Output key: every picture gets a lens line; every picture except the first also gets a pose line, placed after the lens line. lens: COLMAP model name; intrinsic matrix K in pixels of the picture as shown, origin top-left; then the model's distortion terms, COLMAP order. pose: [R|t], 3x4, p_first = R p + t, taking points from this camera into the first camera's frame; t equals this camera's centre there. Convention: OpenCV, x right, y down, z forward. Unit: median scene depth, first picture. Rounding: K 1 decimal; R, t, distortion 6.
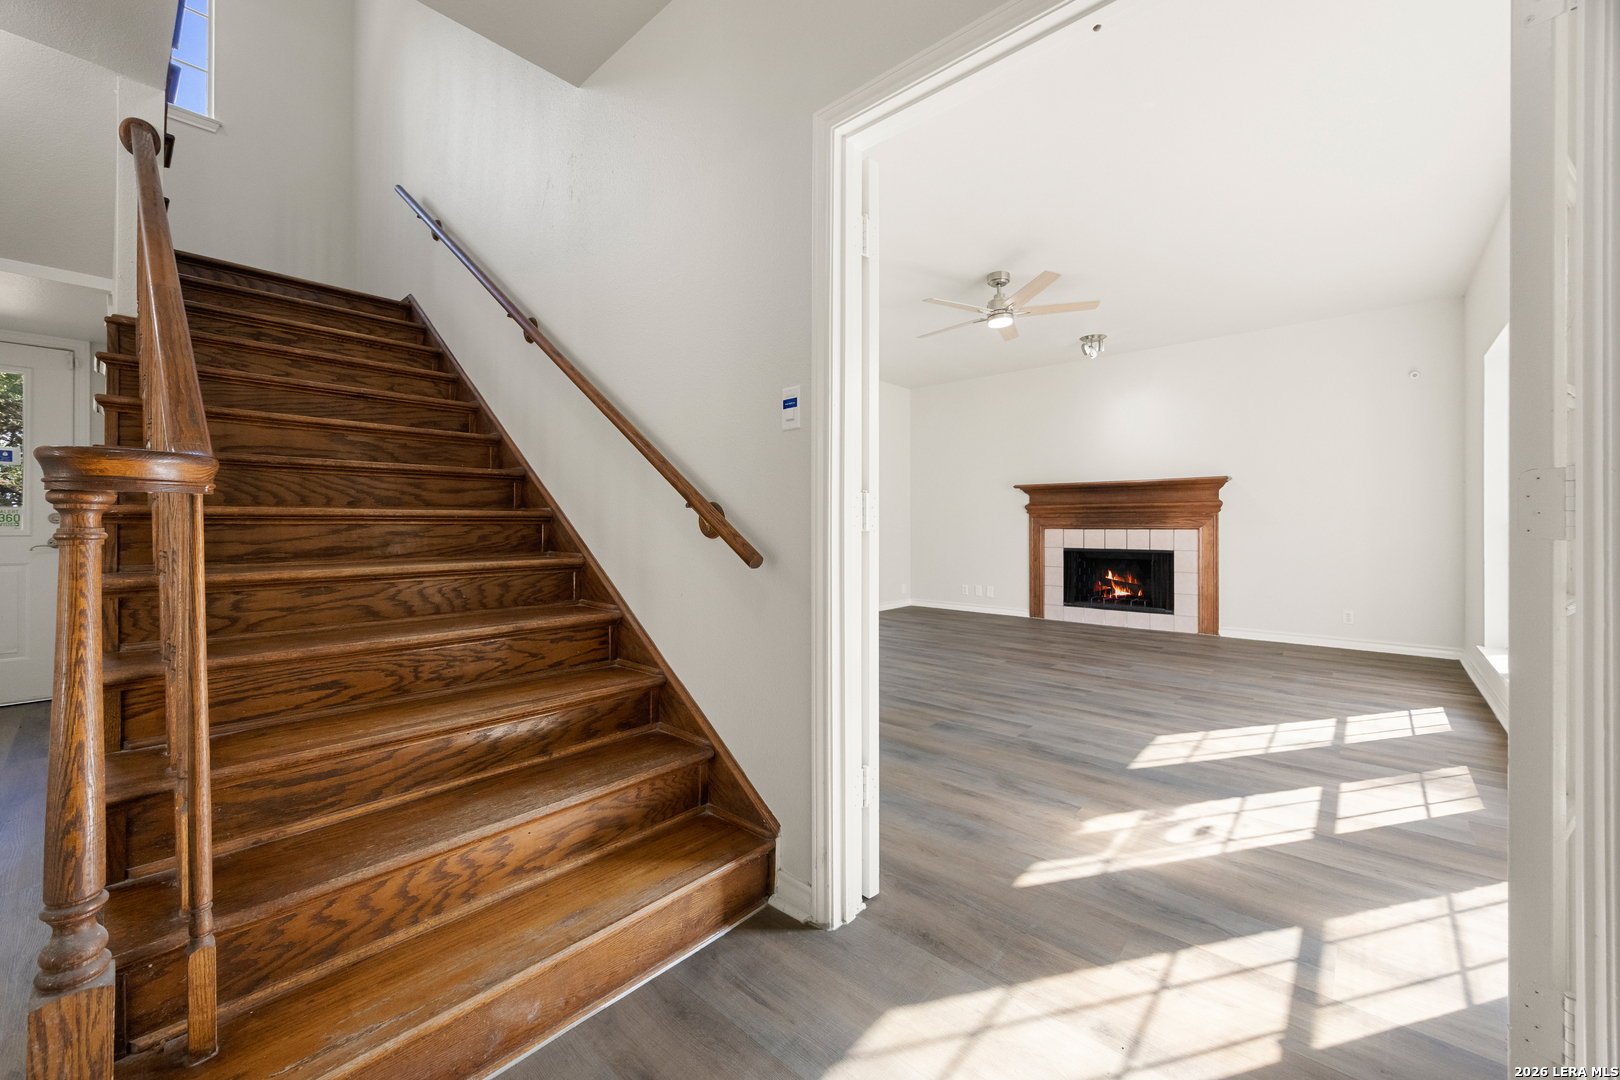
lens RADIAL K [[632.9, 0, 803.5], [0, 632.9, 525.9], [0, 0, 1]] dist [-0.001215, 0.000056]
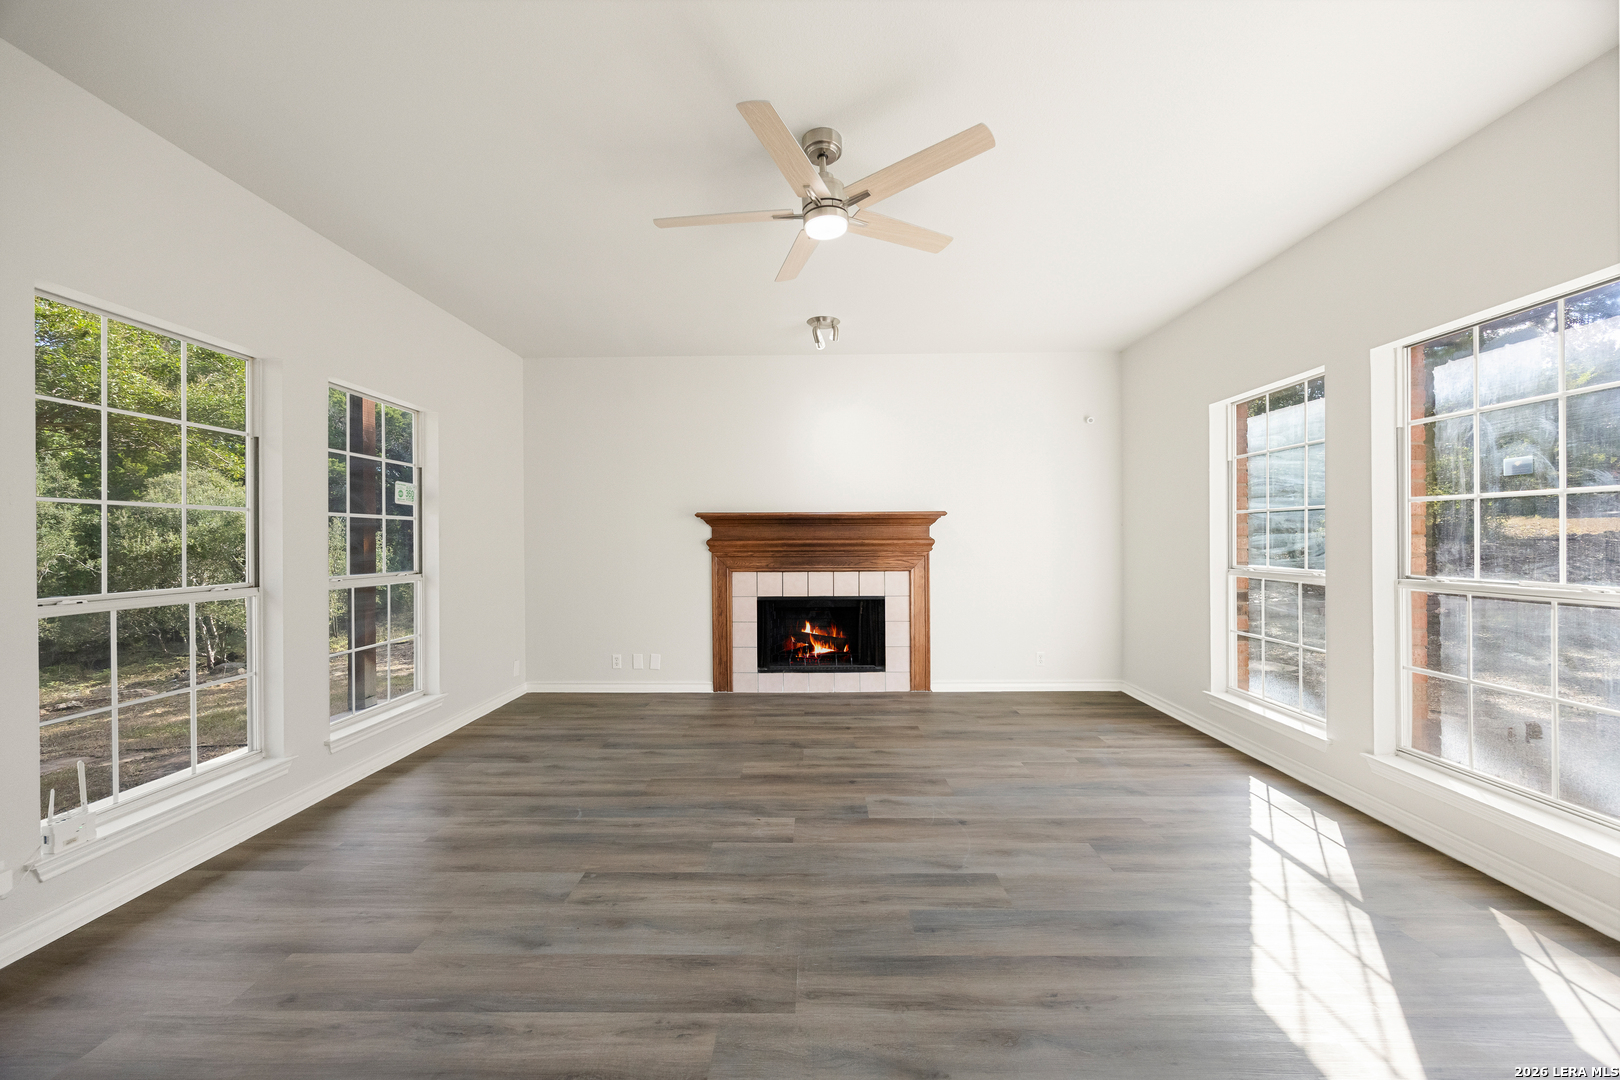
lens RADIAL K [[632.9, 0, 810.9], [0, 632.9, 540.7], [0, 0, 1]] dist [-0.001215, 0.000056]
pose [[0.759636, -0.002491, 0.650343, -0.037467], [0.007534, 0.999959, -0.004970, -0.030034], [-0.650304, 0.008675, 0.759624, 0.392724]]
